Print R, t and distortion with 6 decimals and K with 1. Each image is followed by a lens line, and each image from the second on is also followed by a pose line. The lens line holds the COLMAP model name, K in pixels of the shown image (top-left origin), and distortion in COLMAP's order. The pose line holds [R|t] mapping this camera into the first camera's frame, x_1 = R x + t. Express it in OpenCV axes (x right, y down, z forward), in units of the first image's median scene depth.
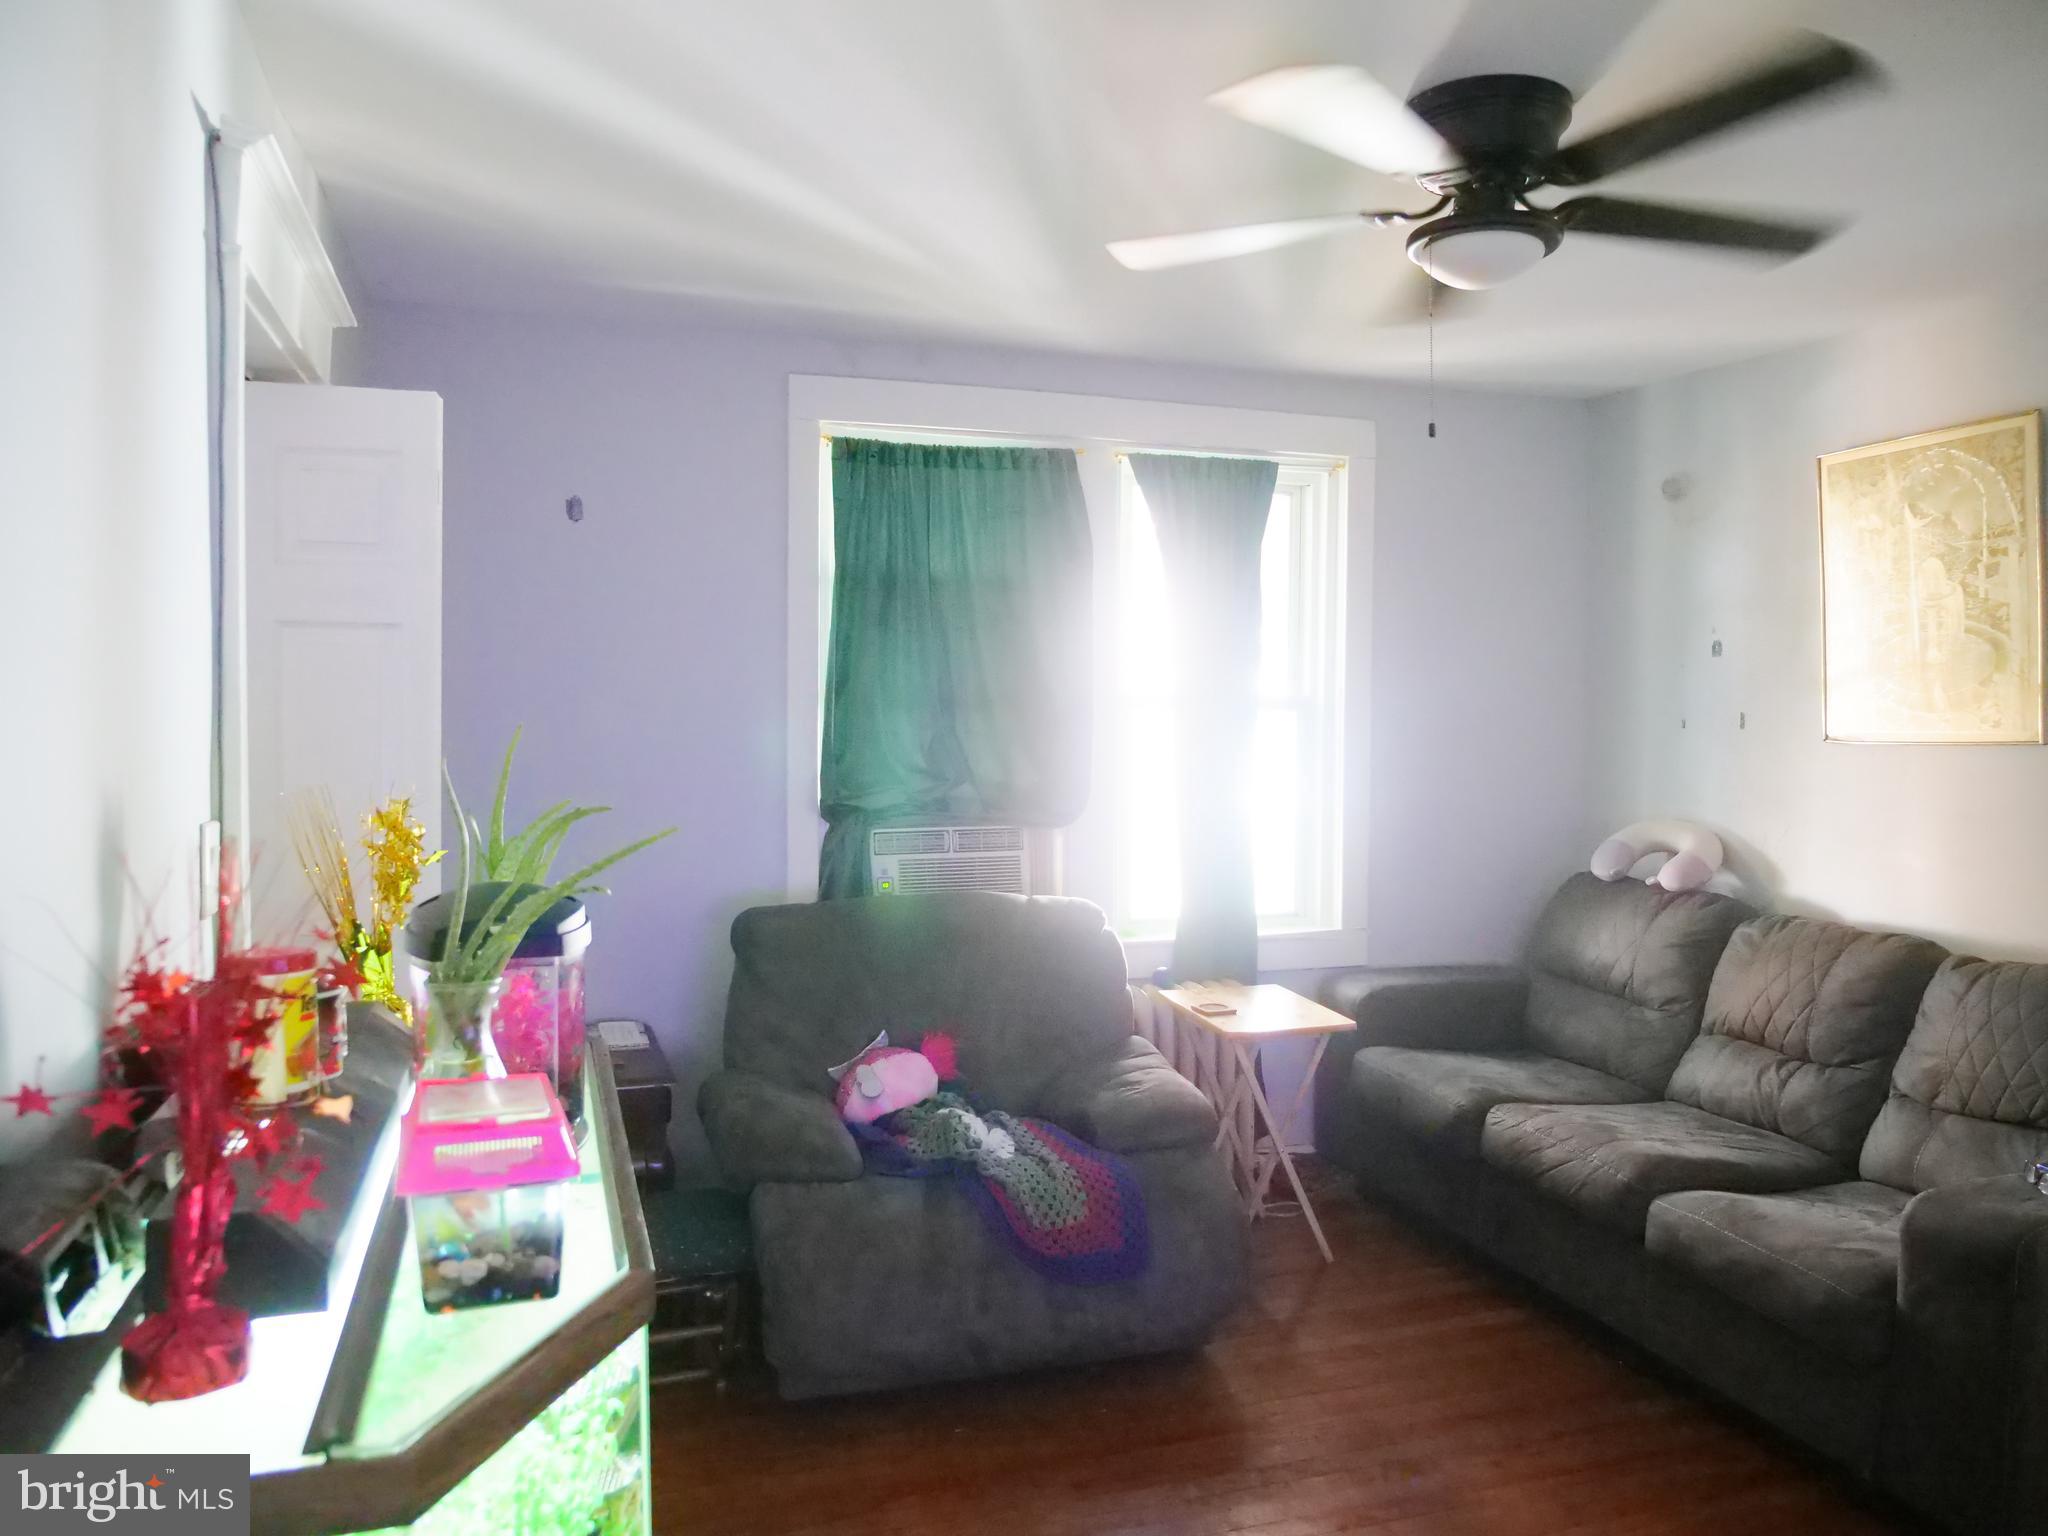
lens RADIAL K [[1467.9, 0, 1022.6], [0, 1467.9, 769.0], [0, 0, 1]] dist [-0.034863, 0.010963]
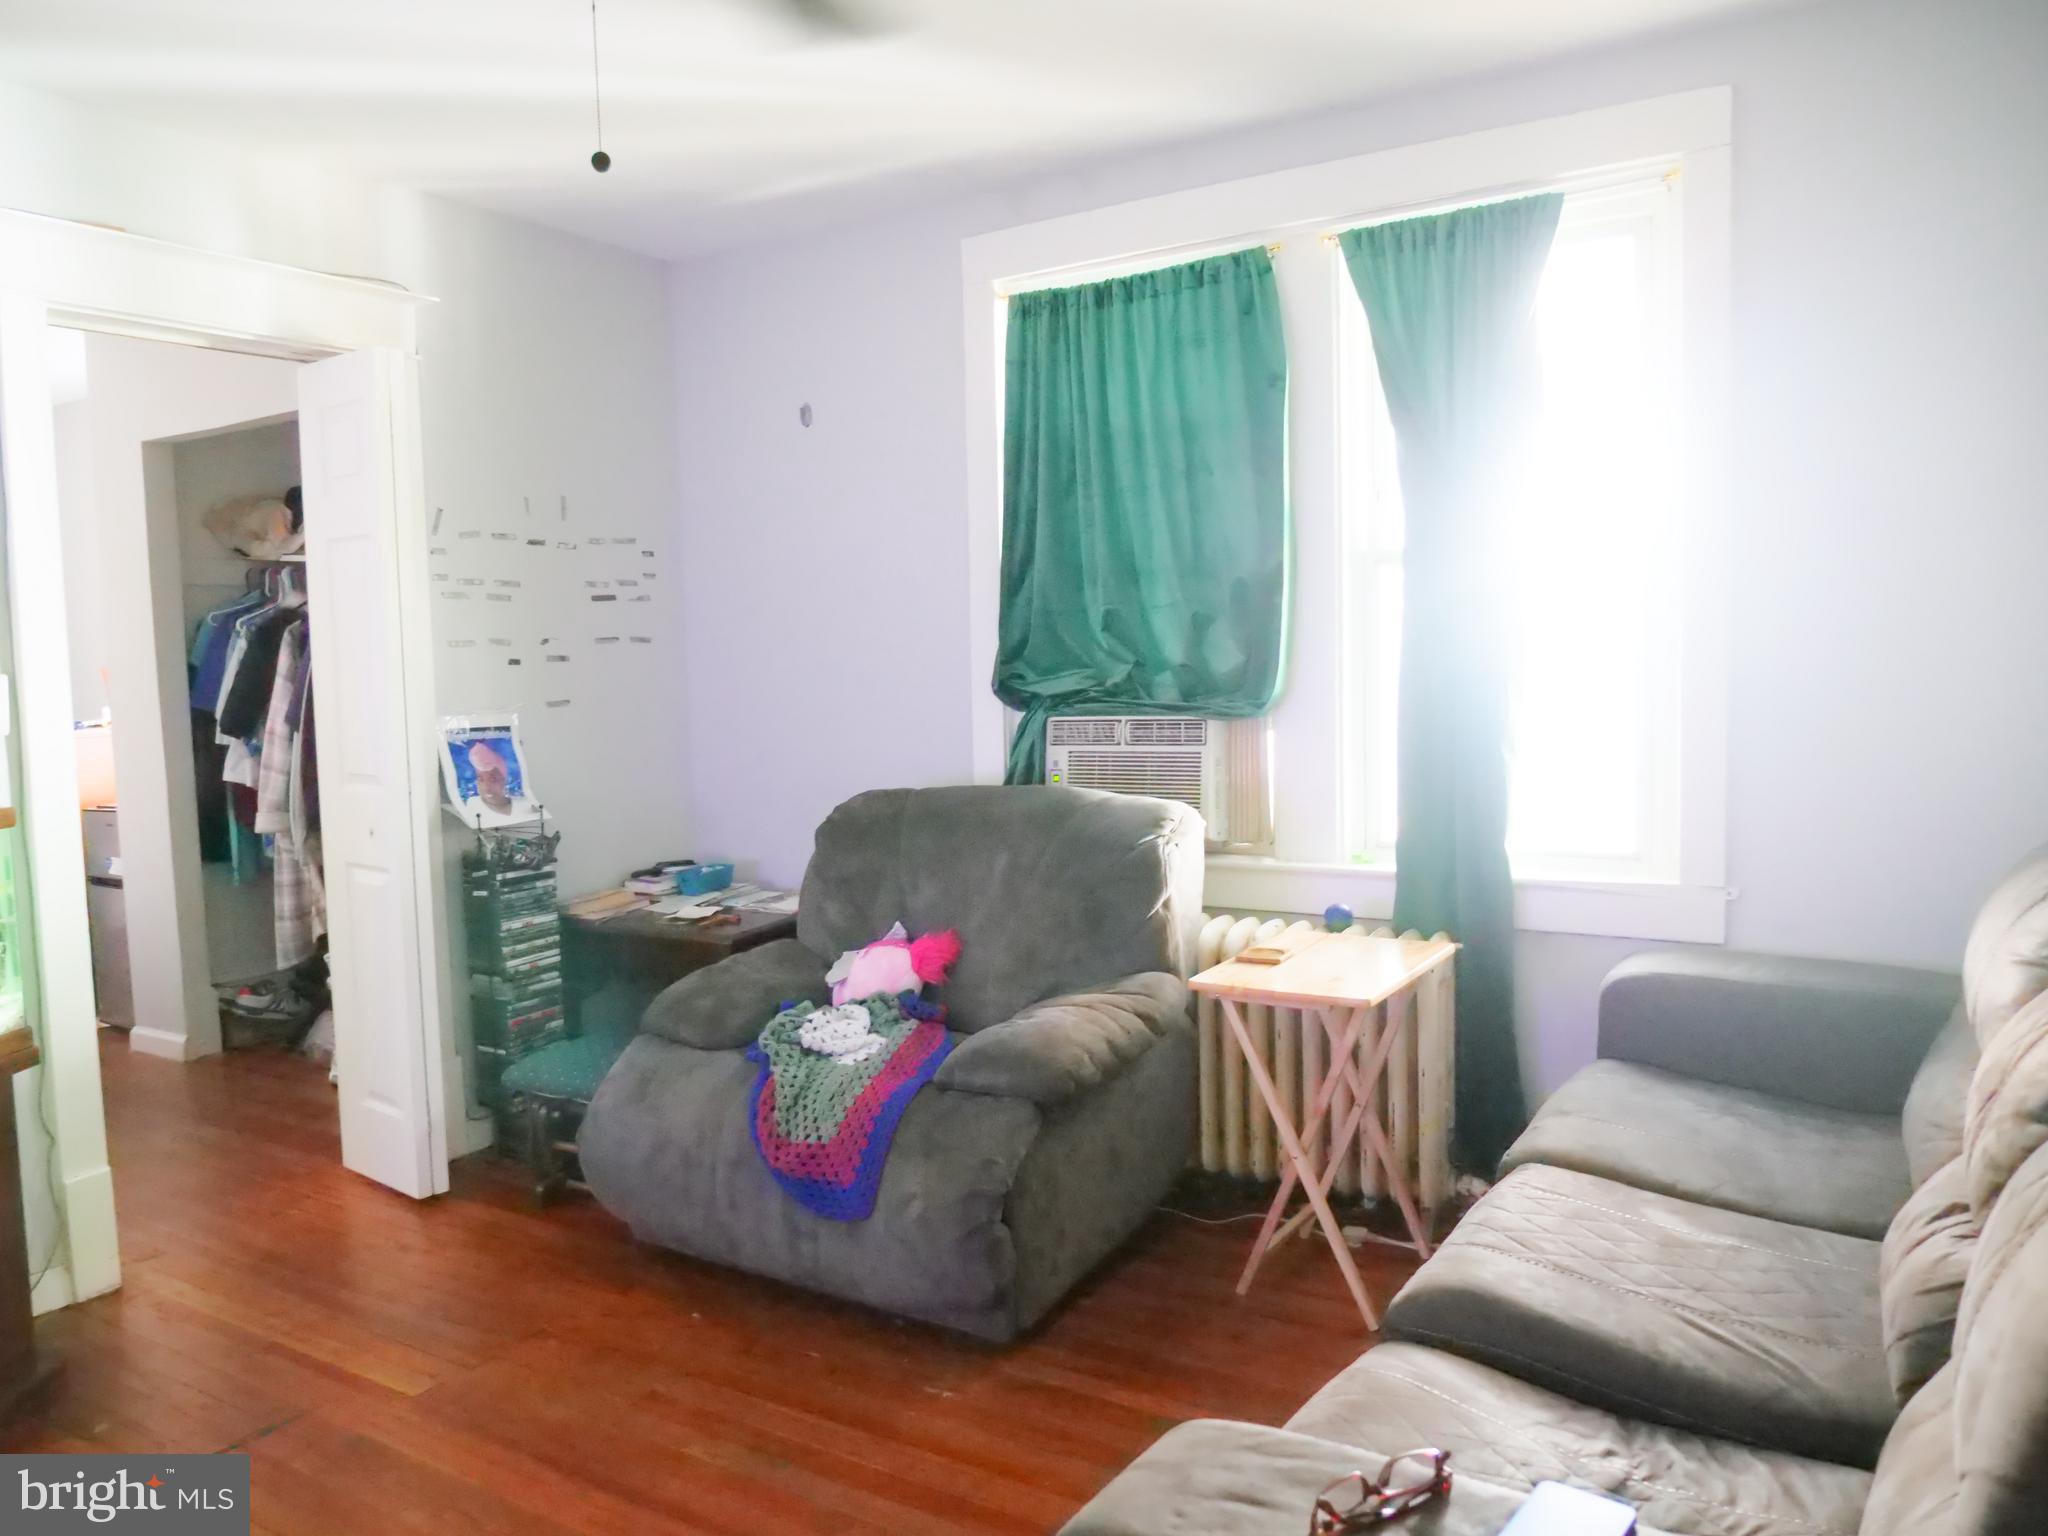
lens RADIAL K [[1467.9, 0, 1020.8], [0, 1467.9, 767.9], [0, 0, 1]] dist [-0.034863, 0.010963]
pose [[0.635886, 0.041571, -0.770663, 0.593367], [0.002507, 0.998432, 0.055927, 0.021126], [0.771779, -0.037495, 0.634785, 0.393373]]
